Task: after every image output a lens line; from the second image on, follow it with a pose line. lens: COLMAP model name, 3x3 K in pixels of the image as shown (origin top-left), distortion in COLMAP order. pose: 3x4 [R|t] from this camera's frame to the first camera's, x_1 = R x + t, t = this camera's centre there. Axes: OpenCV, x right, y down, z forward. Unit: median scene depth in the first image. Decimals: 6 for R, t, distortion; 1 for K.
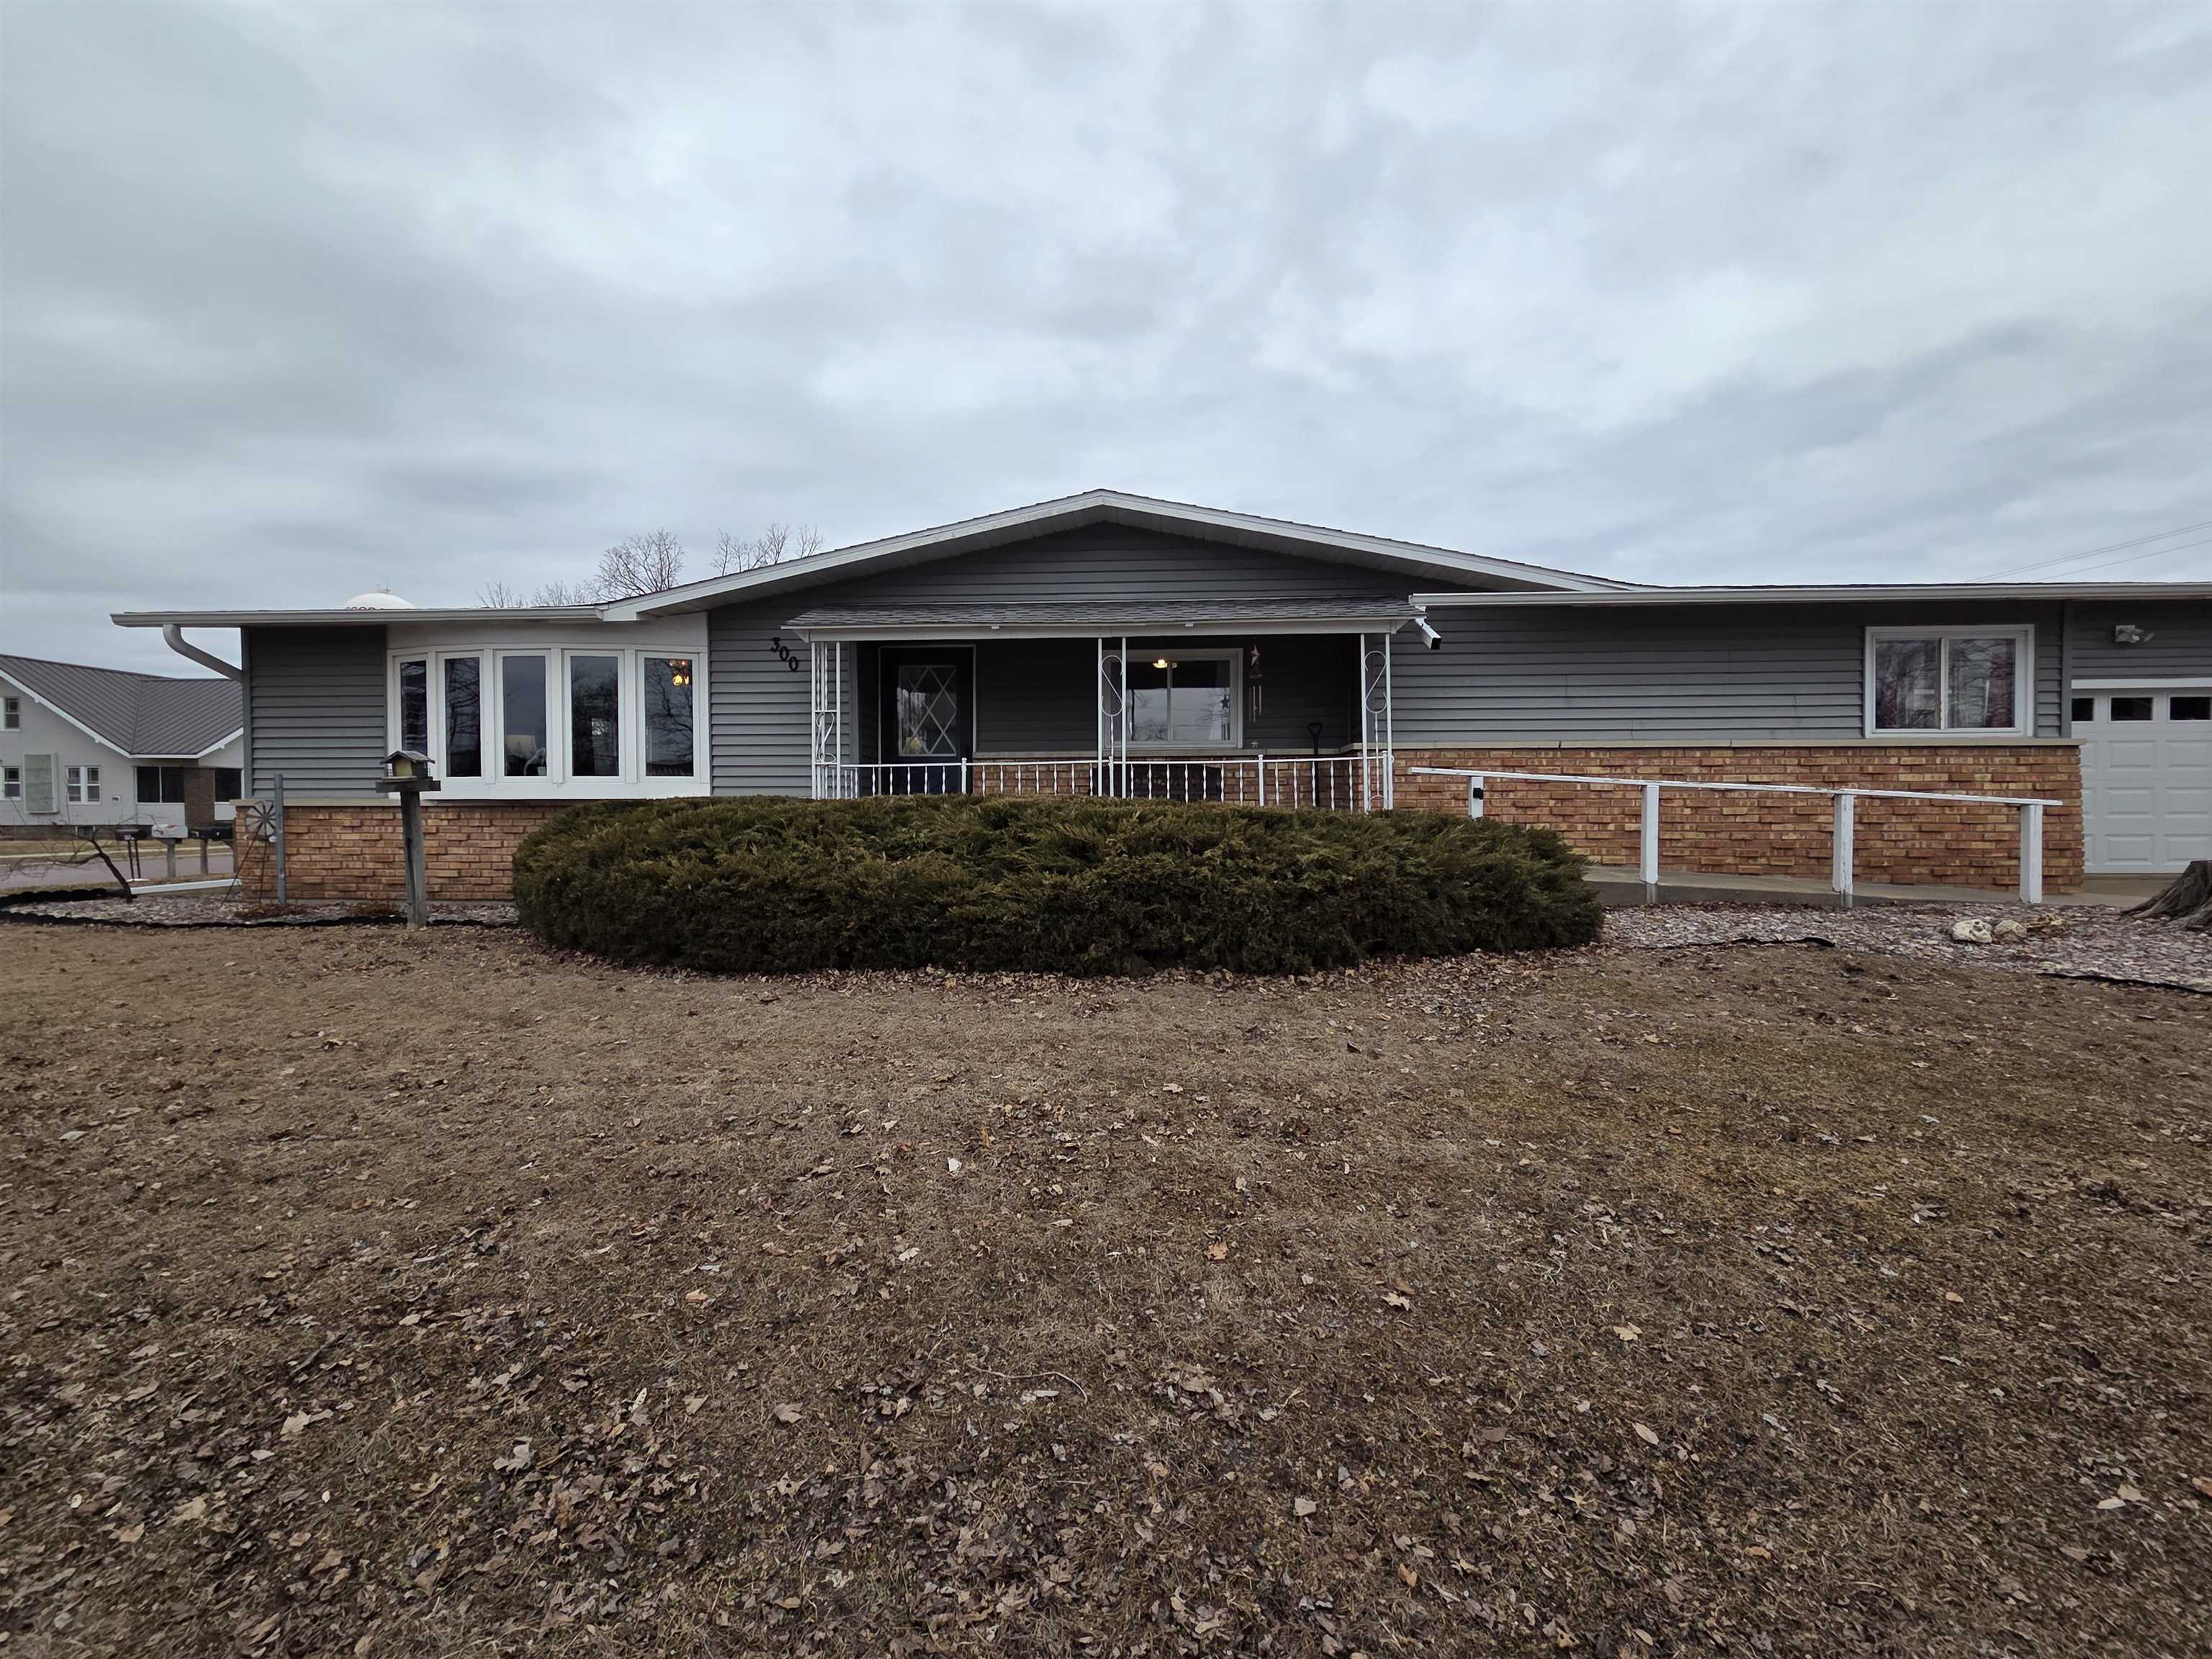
lens RADIAL K [[896.9, 0, 1102.3], [0, 896.9, 821.8], [0, 0, 1]] dist [0.002593, 0.000118]
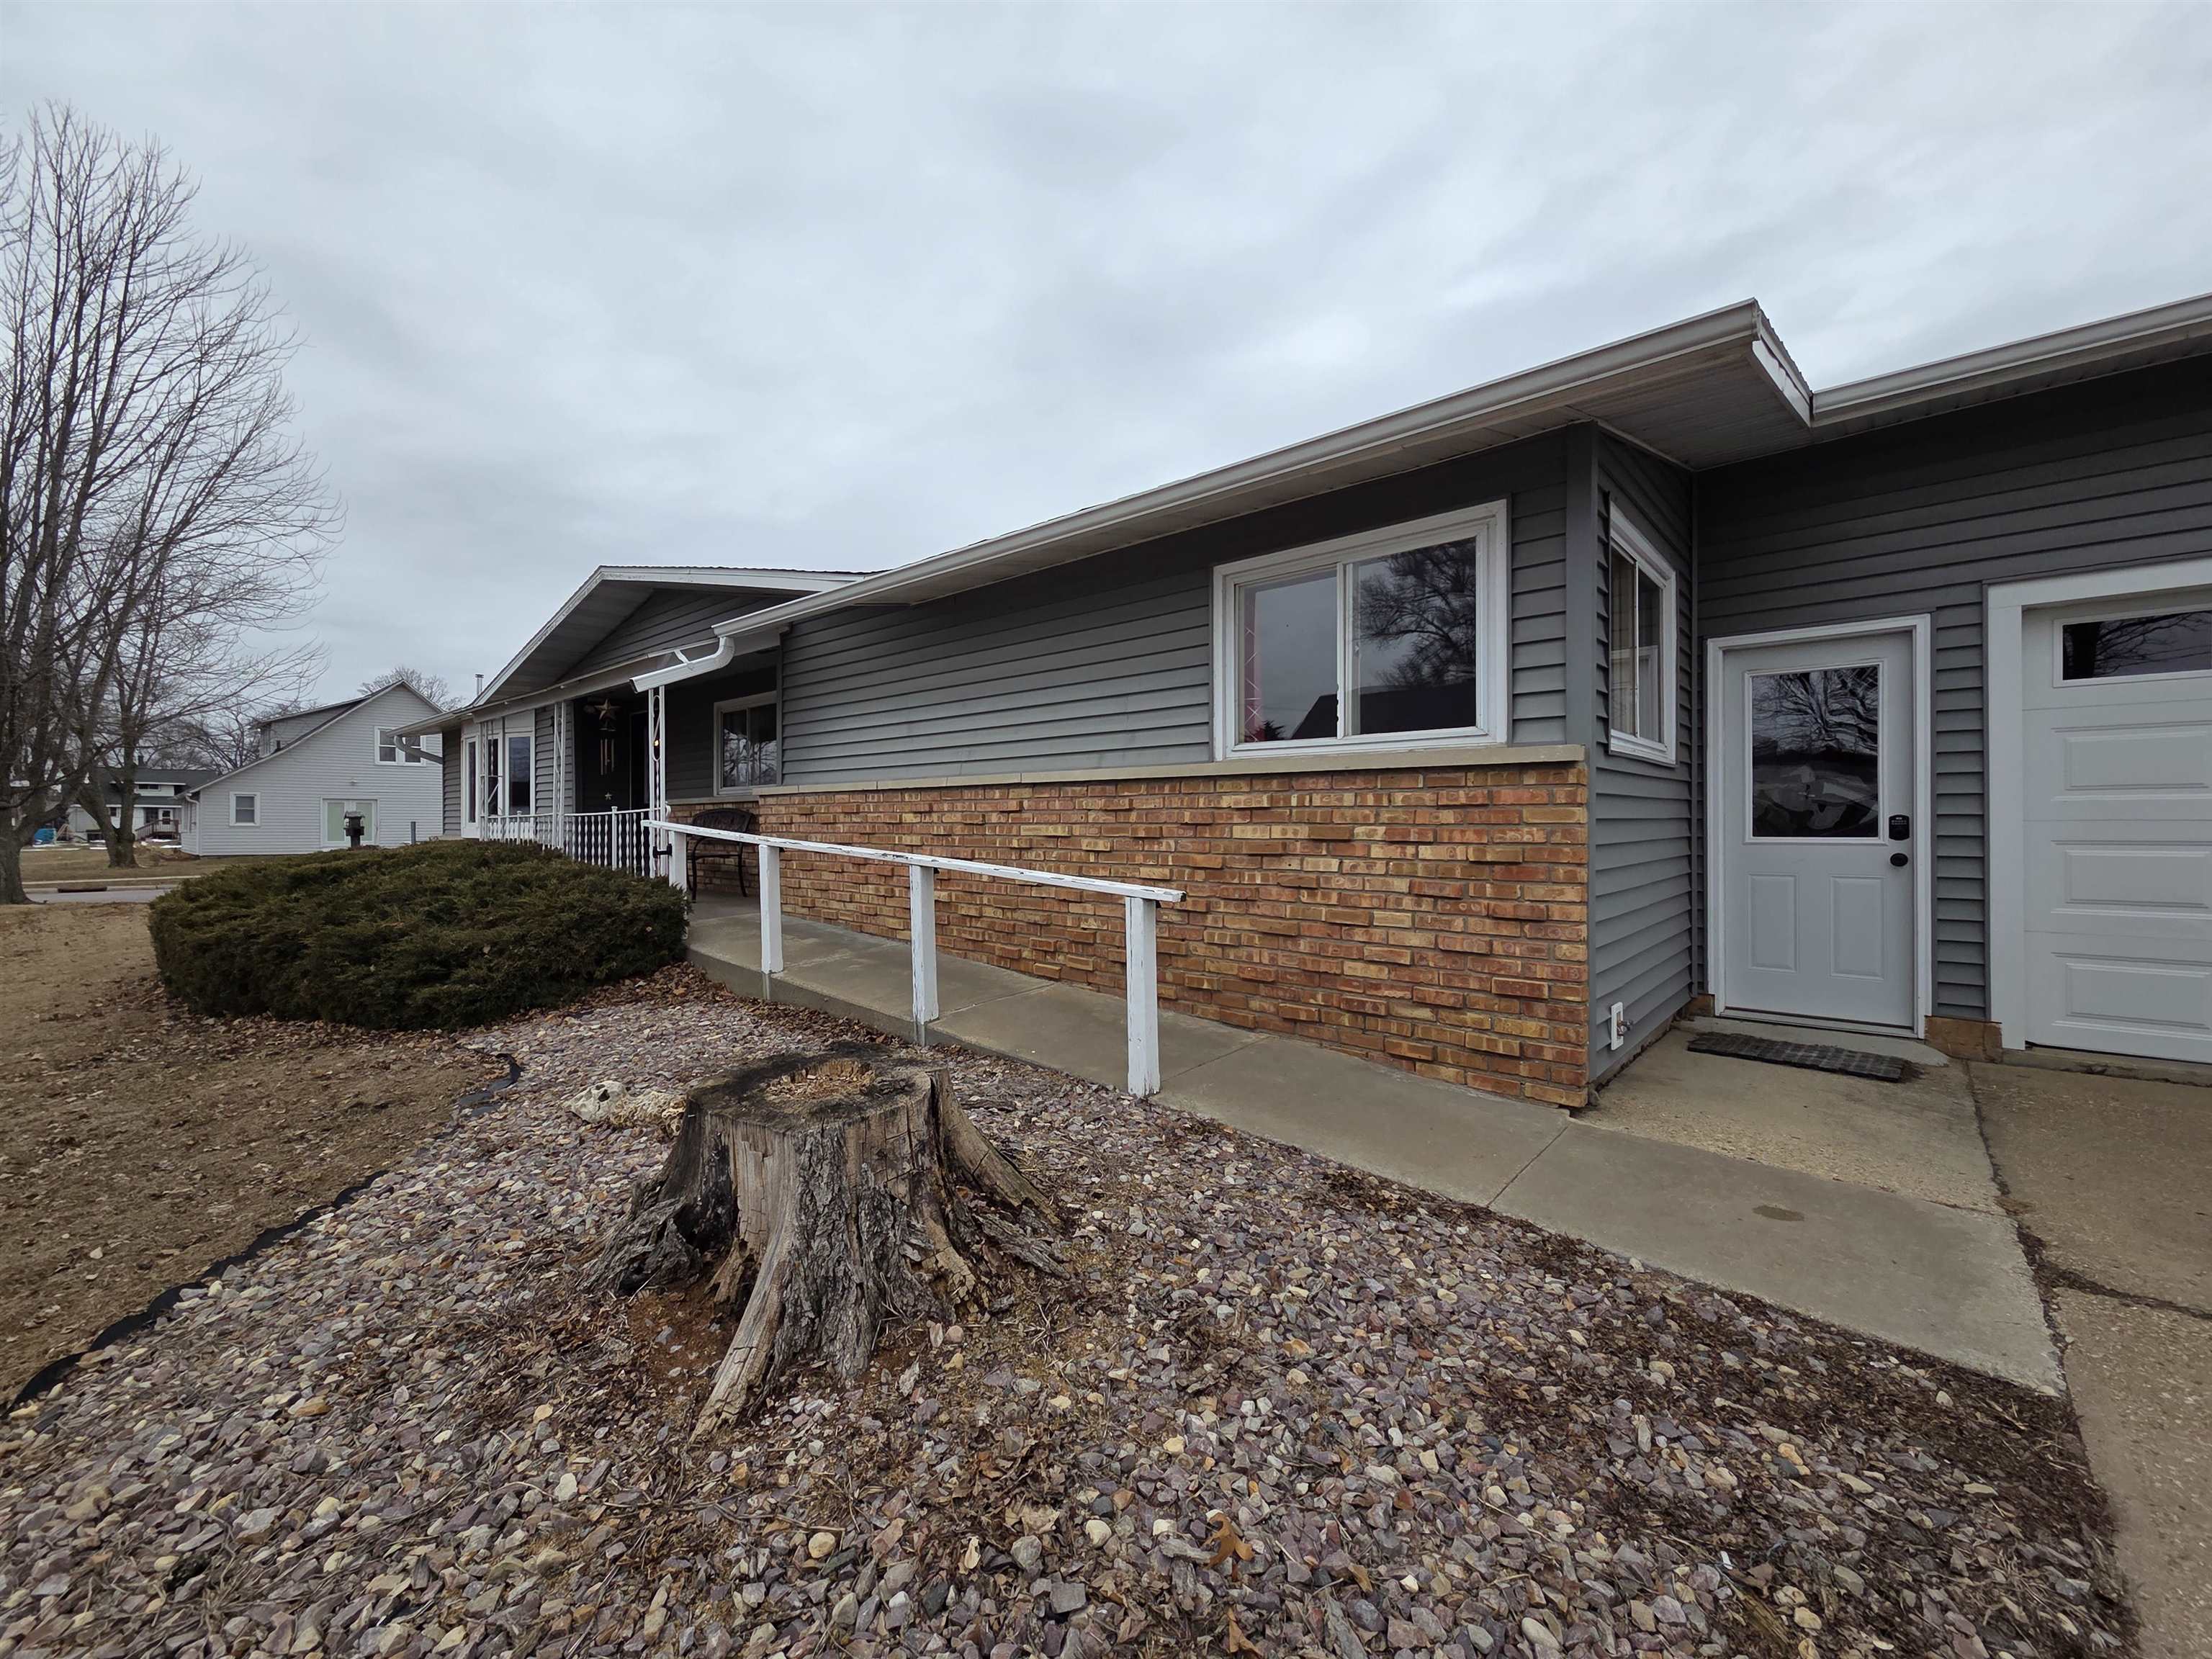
lens RADIAL K [[896.9, 0, 1106.1], [0, 896.9, 824.4], [0, 0, 1]] dist [0.002593, 0.000118]
pose [[0.783519, 0.003152, -0.621360, 1.168843], [-0.010200, 0.999918, -0.007789, -0.048627], [0.621285, 0.012440, 0.783486, 0.520787]]
